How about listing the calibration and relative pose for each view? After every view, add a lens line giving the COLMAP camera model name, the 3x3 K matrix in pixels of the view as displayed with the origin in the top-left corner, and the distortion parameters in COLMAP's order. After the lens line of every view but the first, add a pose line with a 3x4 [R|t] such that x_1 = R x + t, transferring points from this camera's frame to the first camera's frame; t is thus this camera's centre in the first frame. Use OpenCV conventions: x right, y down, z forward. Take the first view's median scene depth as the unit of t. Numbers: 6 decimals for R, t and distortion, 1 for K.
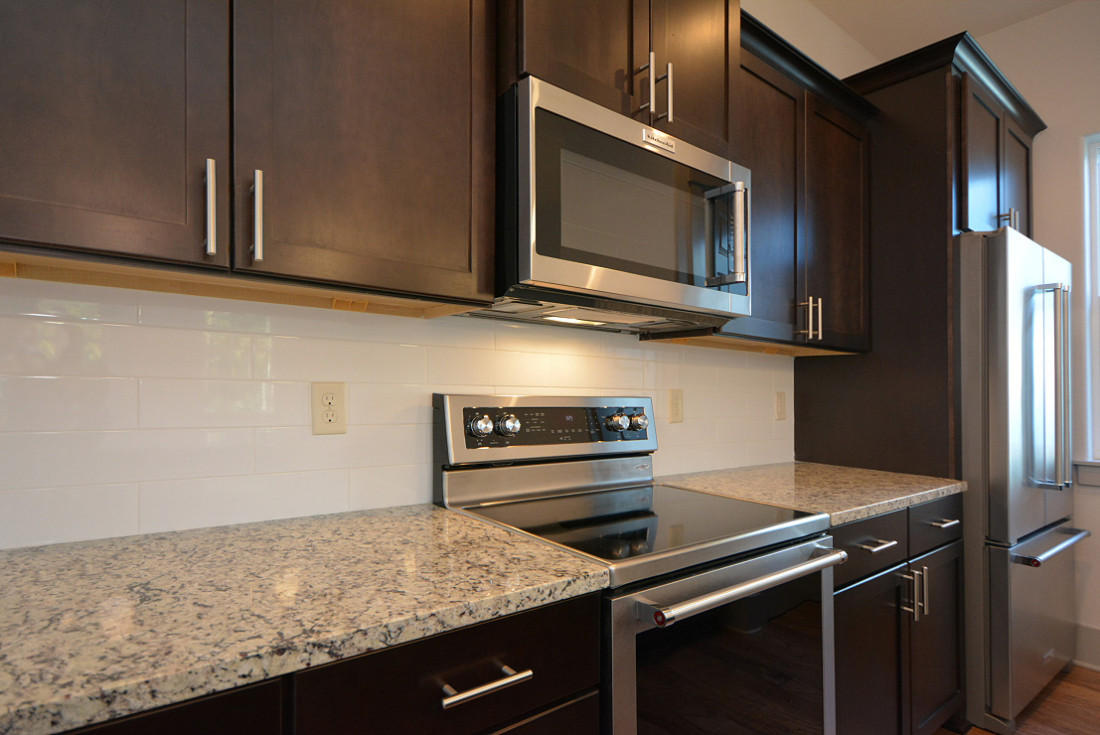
lens RADIAL K [[539.3, 0, 516.3], [0, 539.3, 380.4], [0, 0, 1]] dist [-0.001927, -0.000444]
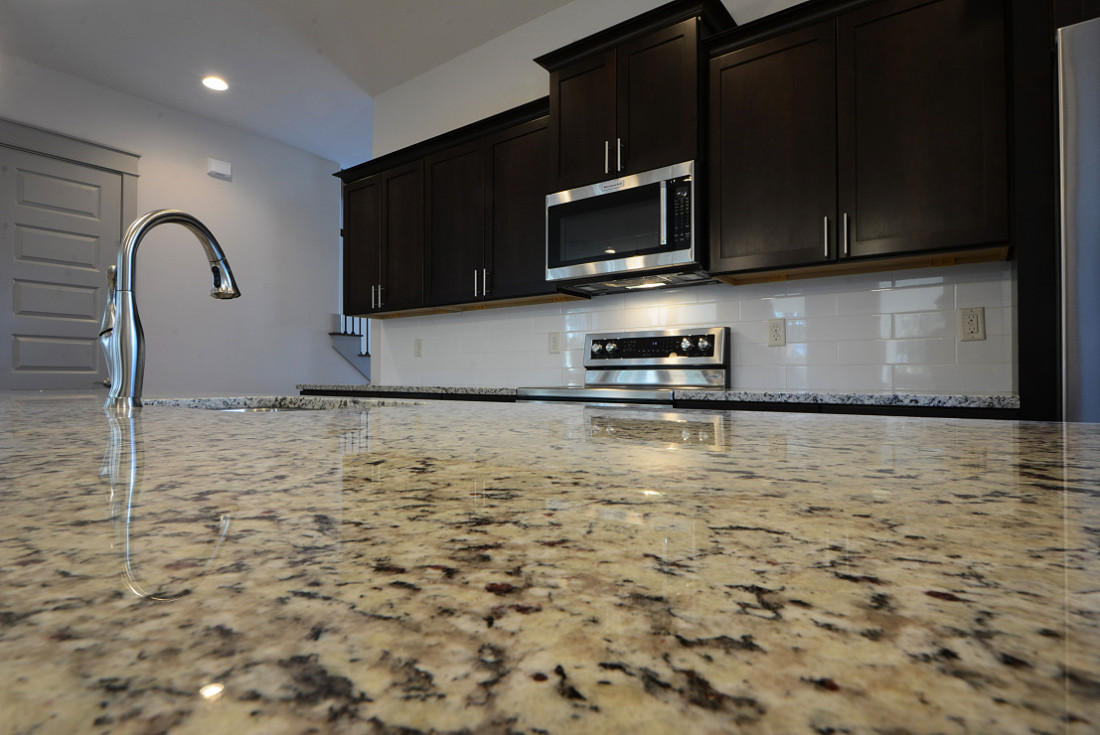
lens RADIAL K [[582.4, 0, 550.0], [0, 582.4, 367.5], [0, 0, 1]] dist [-0.003154, -0.000444]
pose [[0.305061, -0.038404, -0.951558, 1.838849], [0.013236, 0.999261, -0.036085, 0.220020], [0.952241, -0.001587, 0.305343, 0.165210]]
